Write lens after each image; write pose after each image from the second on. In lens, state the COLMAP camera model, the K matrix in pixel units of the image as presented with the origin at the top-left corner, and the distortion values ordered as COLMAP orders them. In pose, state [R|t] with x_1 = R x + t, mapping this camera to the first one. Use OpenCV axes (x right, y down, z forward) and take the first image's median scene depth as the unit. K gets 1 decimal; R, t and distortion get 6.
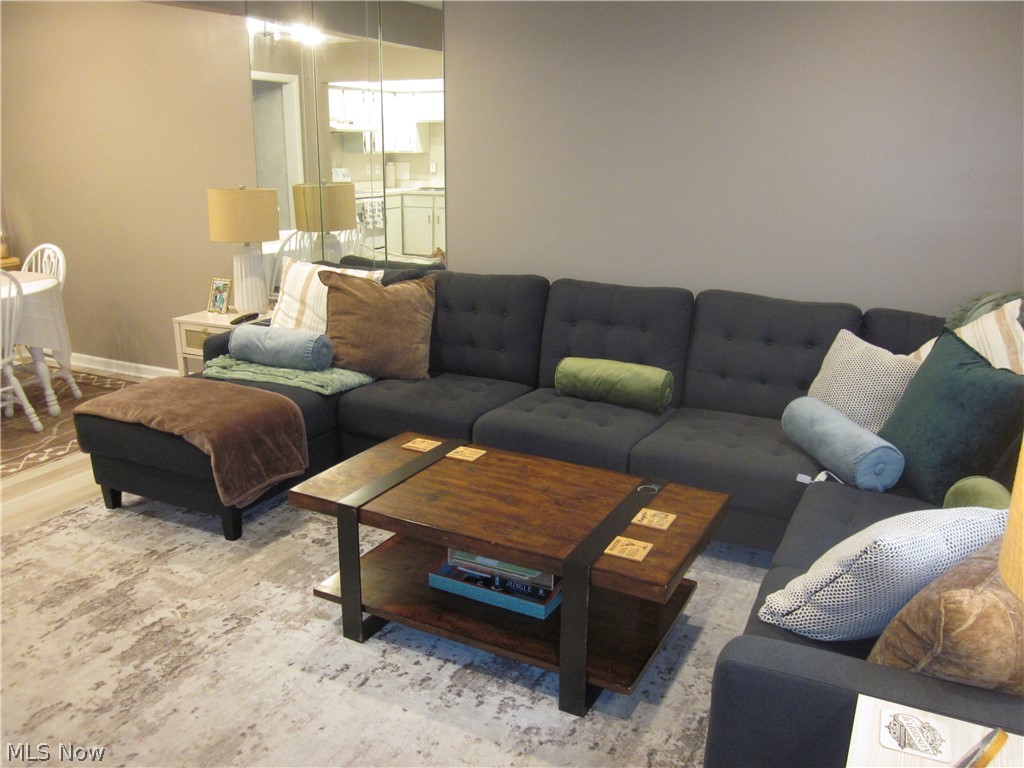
lens RADIAL K [[835.1, 0, 512.0], [0, 835.1, 384.0], [0, 0, 1]] dist [-0.049909, 0.014798]
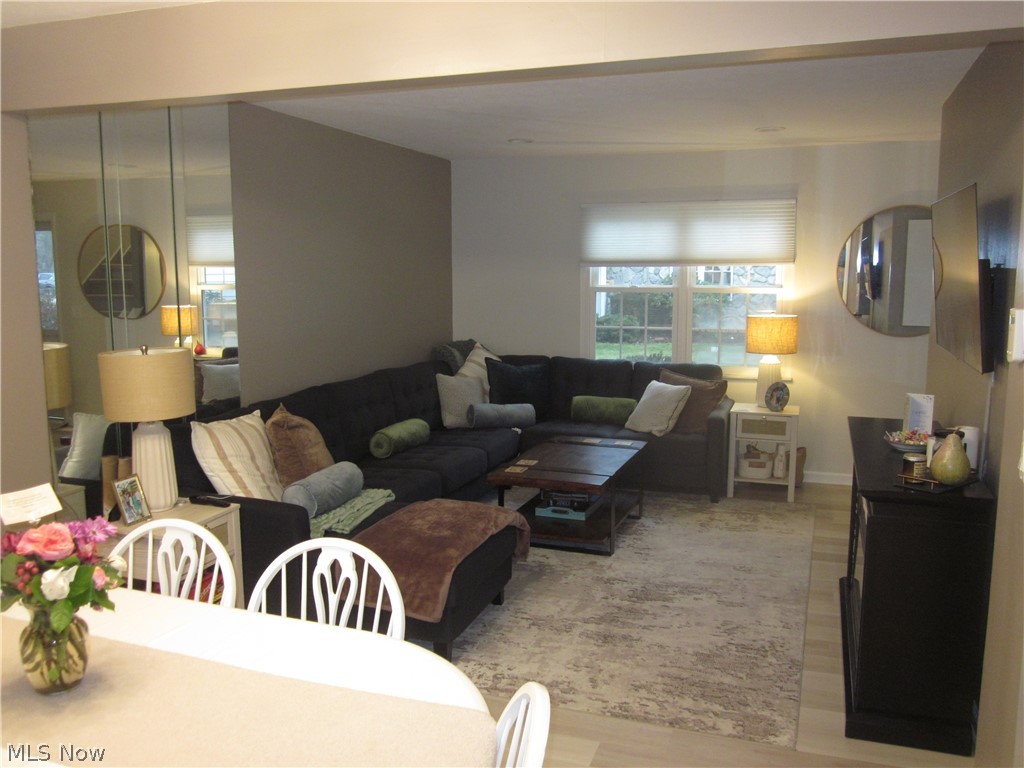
lens RADIAL K [[835.1, 0, 512.0], [0, 835.1, 384.0], [0, 0, 1]] dist [-0.049909, 0.014798]
pose [[-0.114161, -0.143264, 0.983078, -1.742702], [0.273978, 0.946633, 0.169769, -0.373700], [-0.954936, 0.288722, -0.068817, 1.136502]]
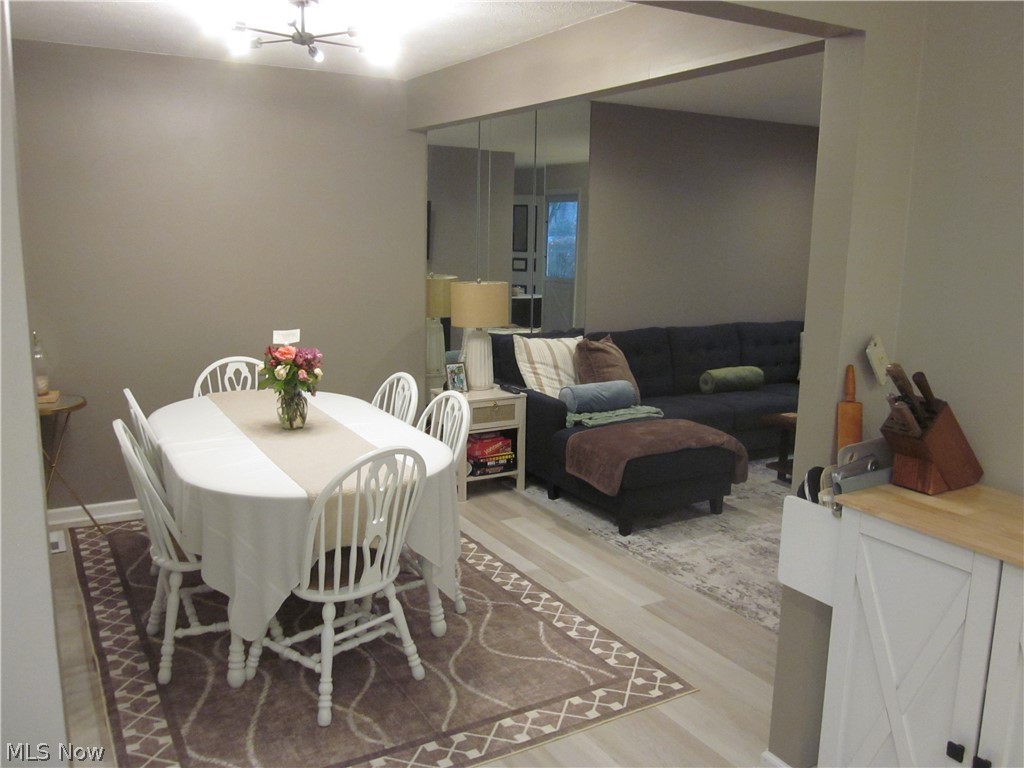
lens RADIAL K [[835.1, 0, 512.0], [0, 835.1, 384.0], [0, 0, 1]] dist [-0.049909, 0.014798]
pose [[0.560940, -0.148334, 0.814459, -1.976100], [0.221149, 0.974913, 0.025245, -0.176682], [-0.797772, 0.165956, 0.579671, 0.472682]]
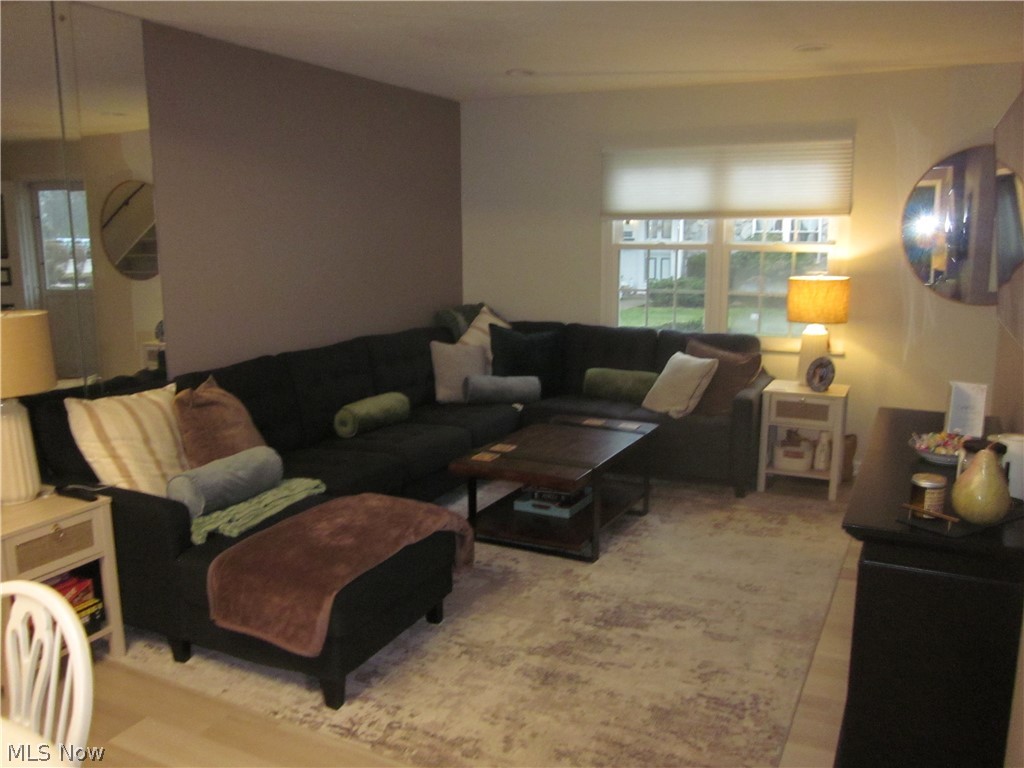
lens RADIAL K [[835.1, 0, 512.0], [0, 835.1, 384.0], [0, 0, 1]] dist [-0.049909, 0.014798]
pose [[-0.002544, -0.188150, 0.982137, -1.498267], [0.277973, 0.943300, 0.181430, -0.287925], [-0.960585, 0.273469, 0.049901, 0.912957]]
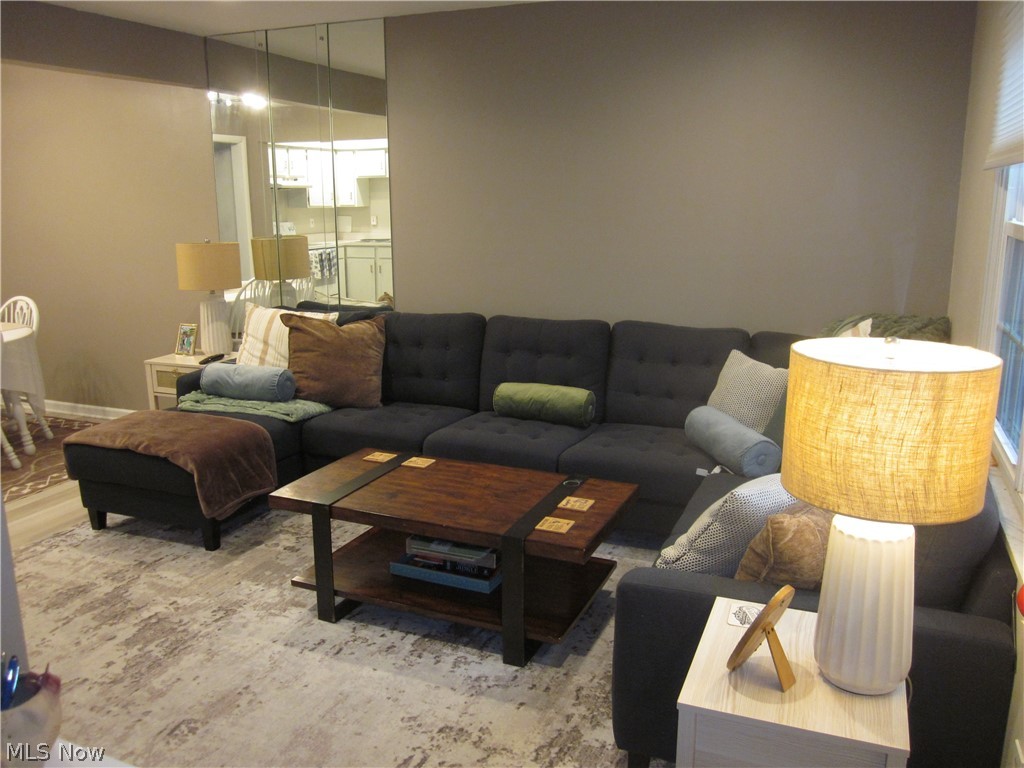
lens RADIAL K [[835.1, 0, 512.0], [0, 835.1, 384.0], [0, 0, 1]] dist [-0.049909, 0.014798]
pose [[0.997177, -0.028822, 0.069341, -0.002297], [0.032769, 0.997866, -0.056476, 0.045716], [-0.067566, 0.058588, 0.995993, -0.188702]]
